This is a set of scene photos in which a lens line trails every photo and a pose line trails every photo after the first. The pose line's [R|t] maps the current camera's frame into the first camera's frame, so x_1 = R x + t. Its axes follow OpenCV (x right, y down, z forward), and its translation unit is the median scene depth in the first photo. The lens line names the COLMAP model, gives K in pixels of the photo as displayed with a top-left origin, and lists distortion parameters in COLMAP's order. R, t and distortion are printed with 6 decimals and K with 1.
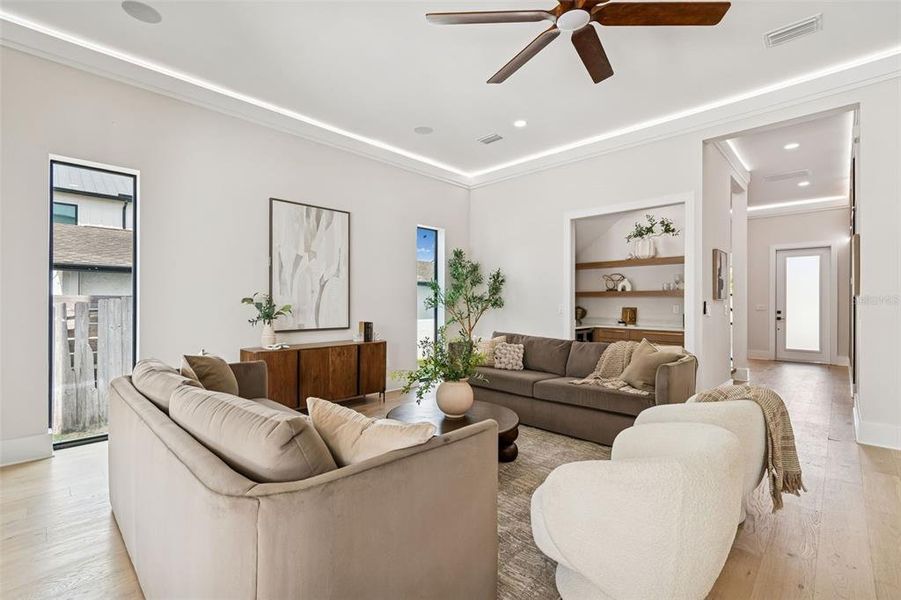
lens RADIAL K [[401.7, 0, 445.5], [0, 401.7, 299.8], [0, 0, 1]] dist [0.000934, -0.000181]
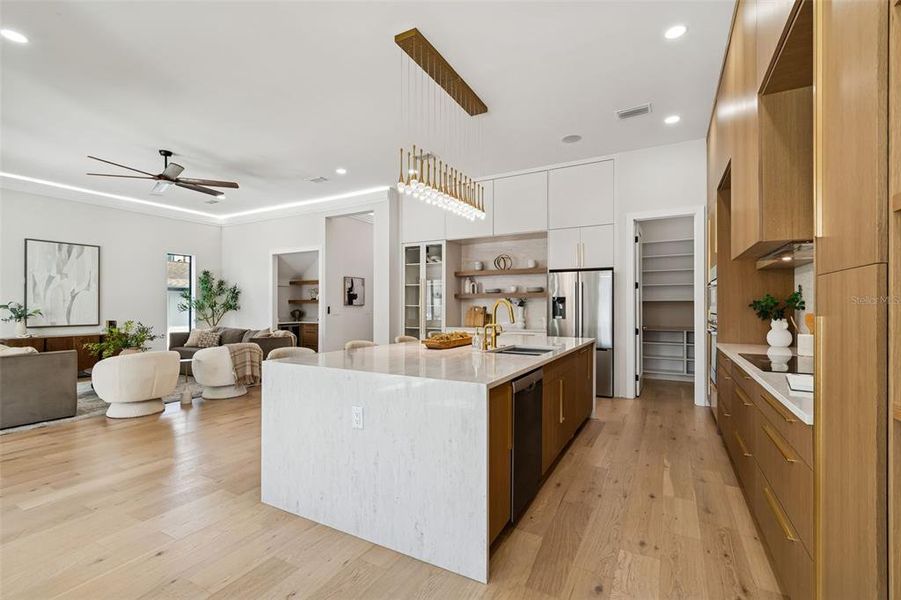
lens RADIAL K [[401.7, 0, 453.3], [0, 401.7, 302.8], [0, 0, 1]] dist [0.000934, -0.000181]
pose [[0.960858, -0.002536, 0.277029, 0.634882], [0.003692, 0.999987, -0.003654, -0.000734], [-0.277016, 0.004534, 0.960855, -0.822481]]
